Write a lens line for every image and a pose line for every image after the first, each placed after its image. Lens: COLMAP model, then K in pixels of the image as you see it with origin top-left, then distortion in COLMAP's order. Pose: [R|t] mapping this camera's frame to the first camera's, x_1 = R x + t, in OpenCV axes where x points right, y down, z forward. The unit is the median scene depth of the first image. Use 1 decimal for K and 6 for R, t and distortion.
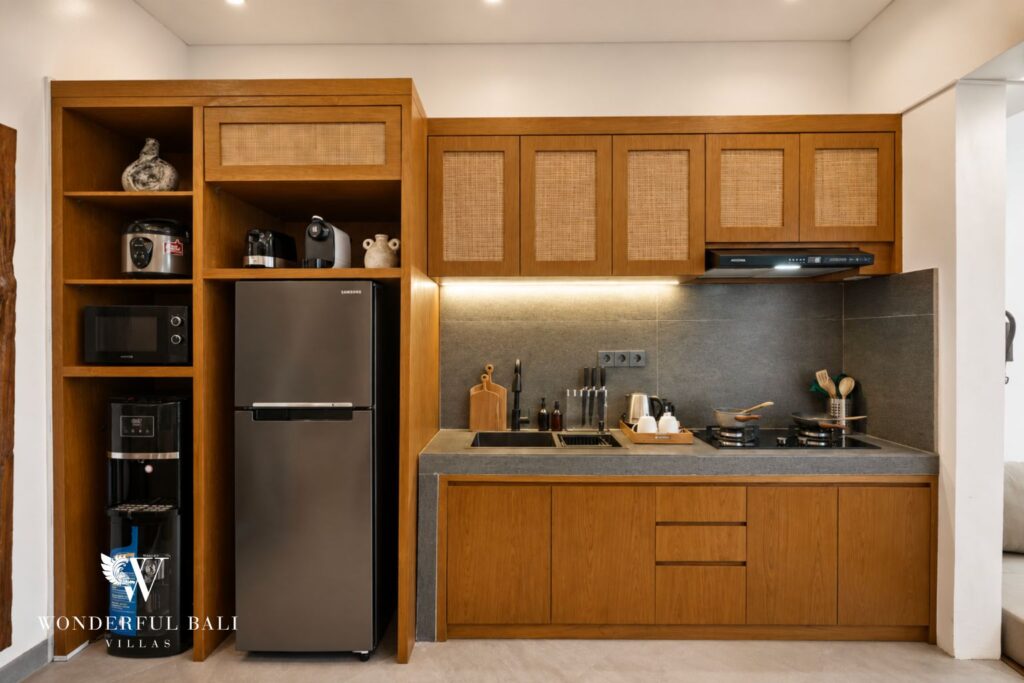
lens RADIAL K [[486.7, 0, 521.7], [0, 486.7, 338.7], [0, 0, 1]] dist [-0.000845, -0.000725]
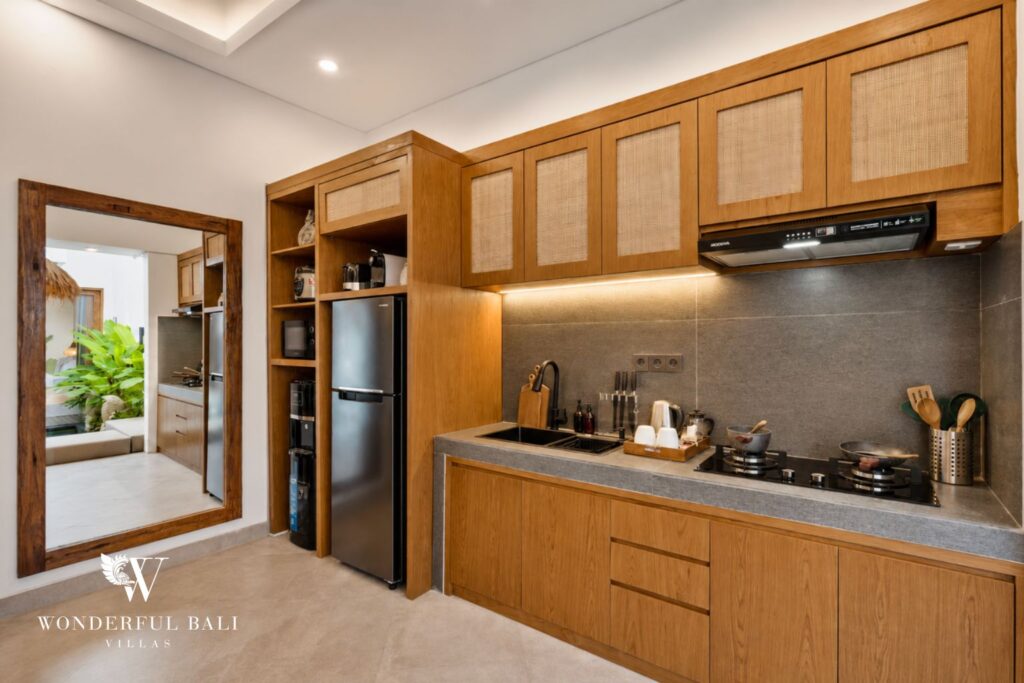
lens RADIAL K [[486.0, 0, 521.0], [0, 486.0, 345.3], [0, 0, 1]] dist [0.015868, -0.000437]
pose [[0.815391, 0.002059, -0.578907, 0.611657], [0.002882, 0.999967, 0.007615, 0.001515], [0.578903, -0.007877, 0.815358, 0.127791]]
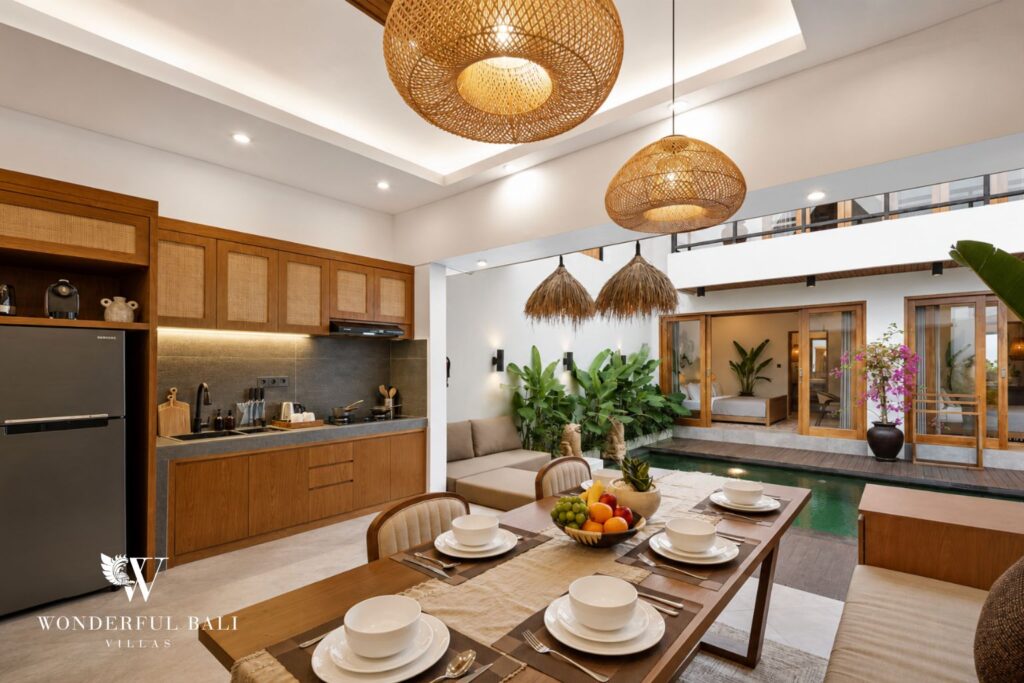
lens RADIAL K [[486.0, 0, 524.1], [0, 486.0, 367.8], [0, 0, 1]] dist [0.015868, -0.000437]
pose [[0.630429, -0.000706, 0.776247, -0.605132], [-0.001468, 0.999997, 0.002102, -0.010048], [-0.776245, -0.002464, 0.630426, -0.761912]]
